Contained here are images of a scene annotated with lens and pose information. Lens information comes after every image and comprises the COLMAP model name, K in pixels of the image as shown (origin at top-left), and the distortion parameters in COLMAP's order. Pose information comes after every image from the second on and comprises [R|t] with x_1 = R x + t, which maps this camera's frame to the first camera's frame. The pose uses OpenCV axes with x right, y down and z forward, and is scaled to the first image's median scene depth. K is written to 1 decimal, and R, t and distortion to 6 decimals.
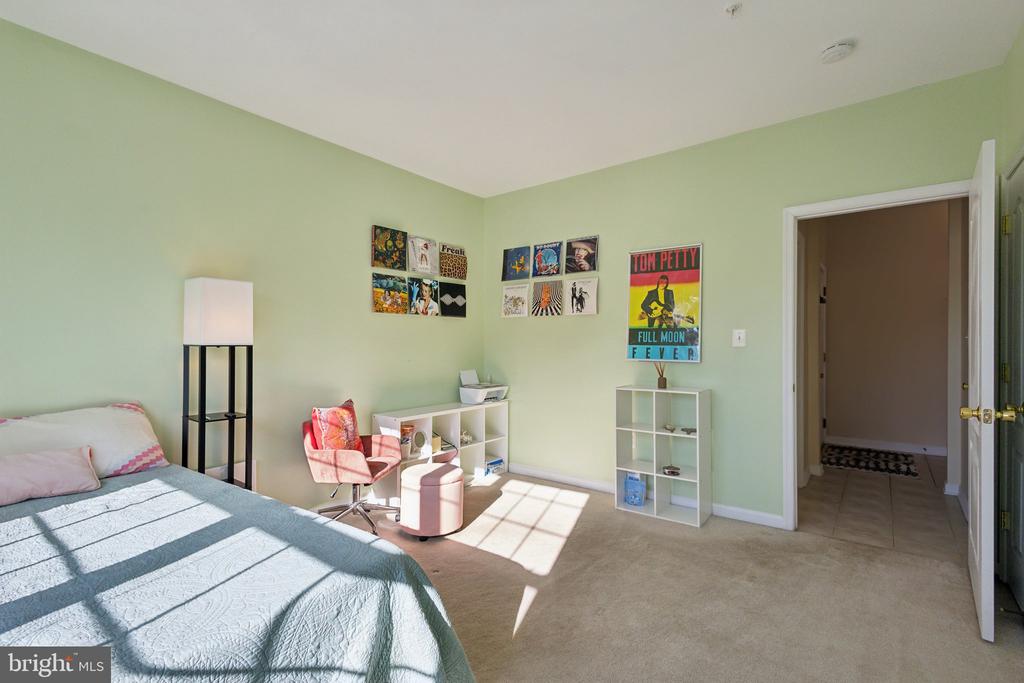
lens RADIAL K [[468.2, 0, 514.8], [0, 468.2, 339.6], [0, 0, 1]] dist [-0.000202, -0.000090]
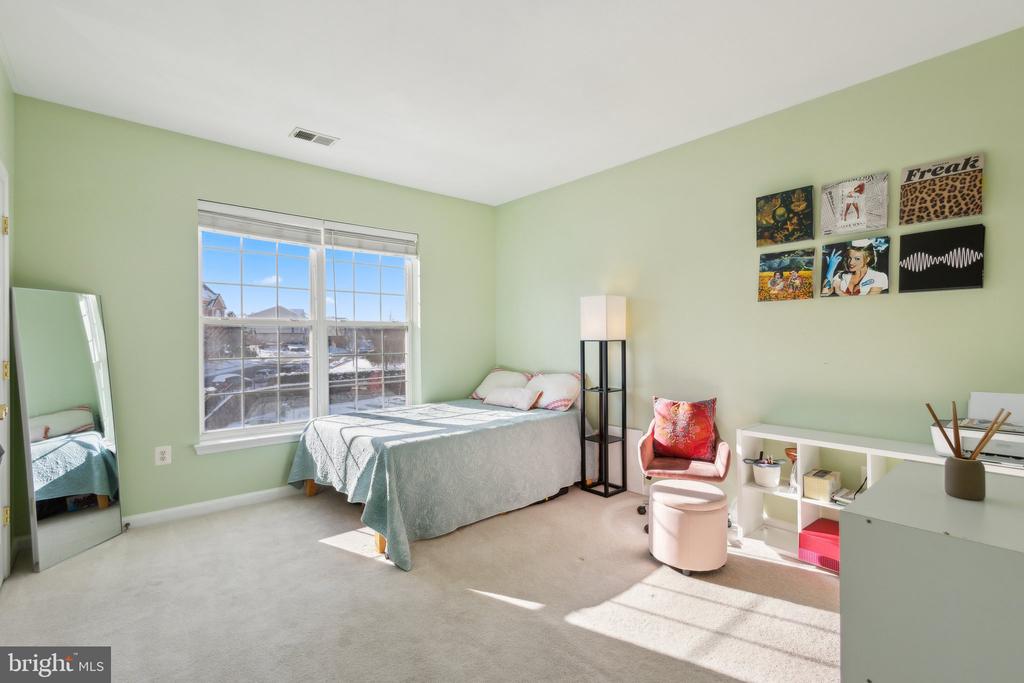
lens RADIAL K [[468.2, 0, 514.8], [0, 468.2, 339.6], [0, 0, 1]] dist [-0.000202, -0.000090]
pose [[-0.200755, 0.002678, -0.979638, 0.577428], [0.010391, 0.999946, 0.000604, 0.004238], [0.979586, -0.010059, -0.200772, 0.702416]]
